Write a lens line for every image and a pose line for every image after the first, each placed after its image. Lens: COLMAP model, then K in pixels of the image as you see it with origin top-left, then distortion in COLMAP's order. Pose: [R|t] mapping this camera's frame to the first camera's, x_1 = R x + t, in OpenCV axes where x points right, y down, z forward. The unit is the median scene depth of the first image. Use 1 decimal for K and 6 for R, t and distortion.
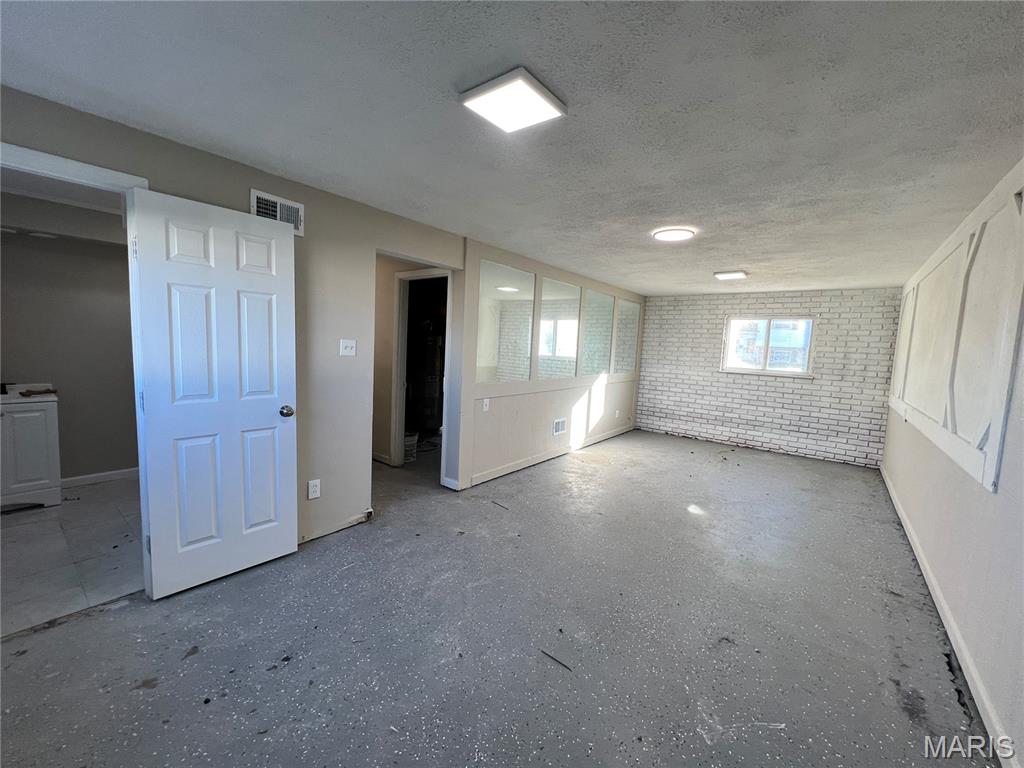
lens RADIAL K [[408.3, 0, 510.2], [0, 408.3, 385.2], [0, 0, 1]] dist [-0.001957, 0.000179]
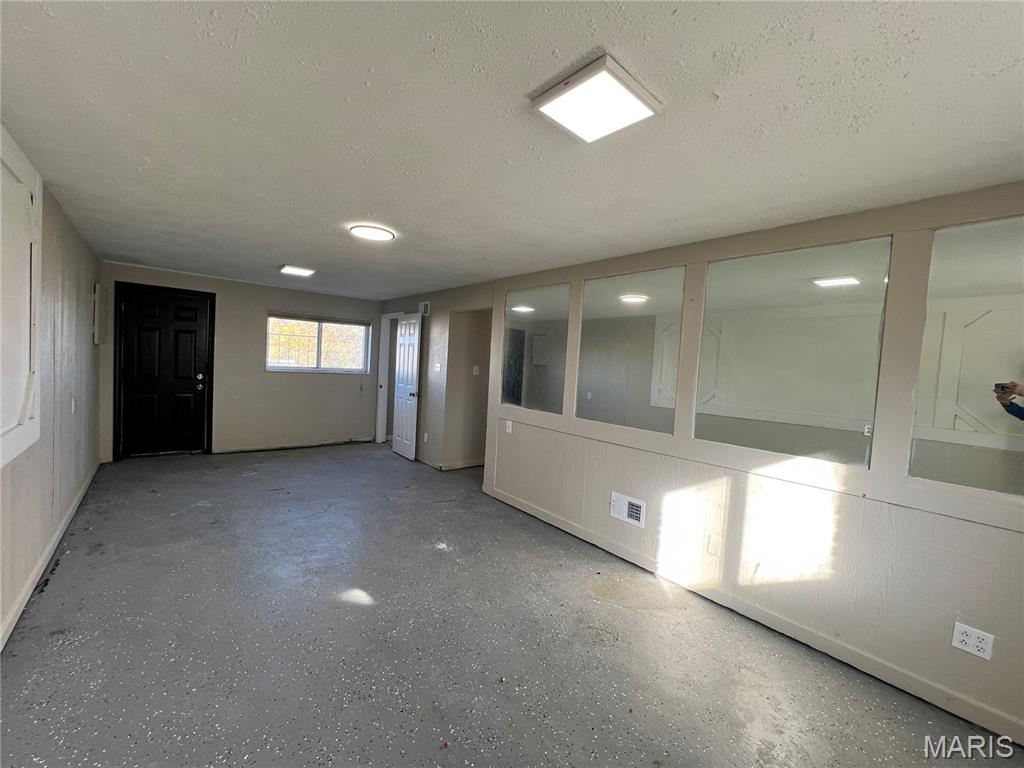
lens RADIAL K [[408.3, 0, 509.6], [0, 408.3, 383.4], [0, 0, 1]] dist [-0.001957, 0.000179]
pose [[-0.195061, -0.004711, -0.980780, 0.713029], [-0.164026, 0.986062, 0.027886, -0.066003], [0.966978, 0.166313, -0.193115, 0.883638]]
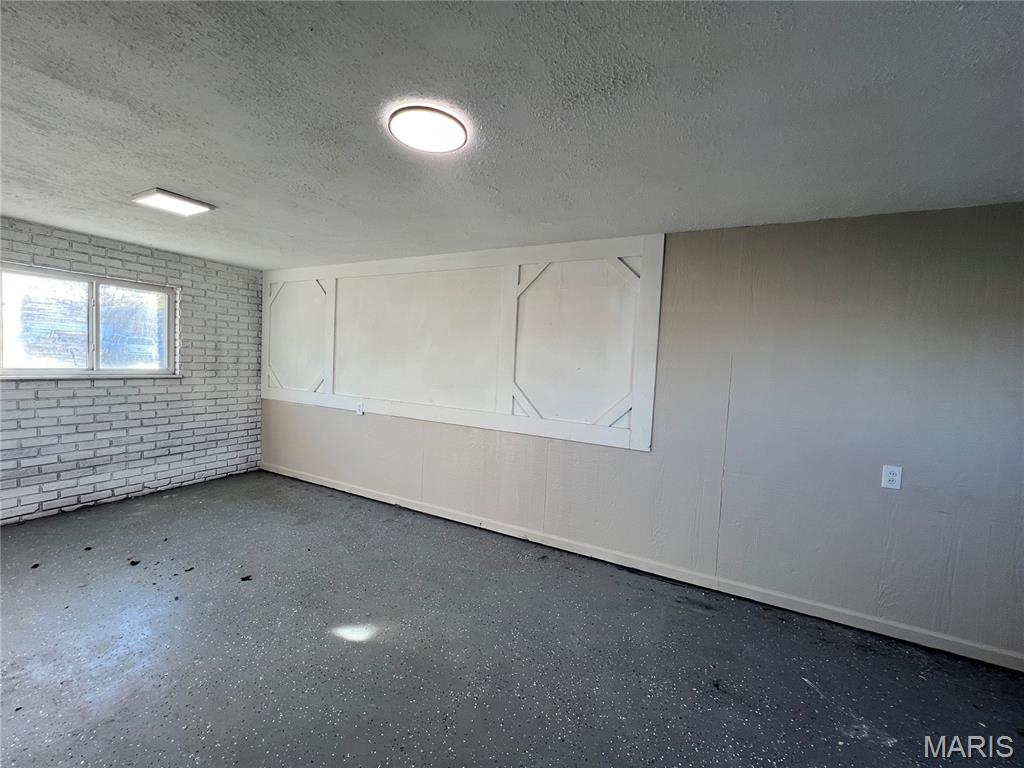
lens RADIAL K [[408.3, 0, 511.6], [0, 408.3, 383.1], [0, 0, 1]] dist [-0.001957, 0.000179]
pose [[-0.193932, -0.108886, 0.974953, -0.075987], [0.042828, 0.991934, 0.119301, -0.069584], [-0.980080, 0.064892, -0.187705, 0.586459]]
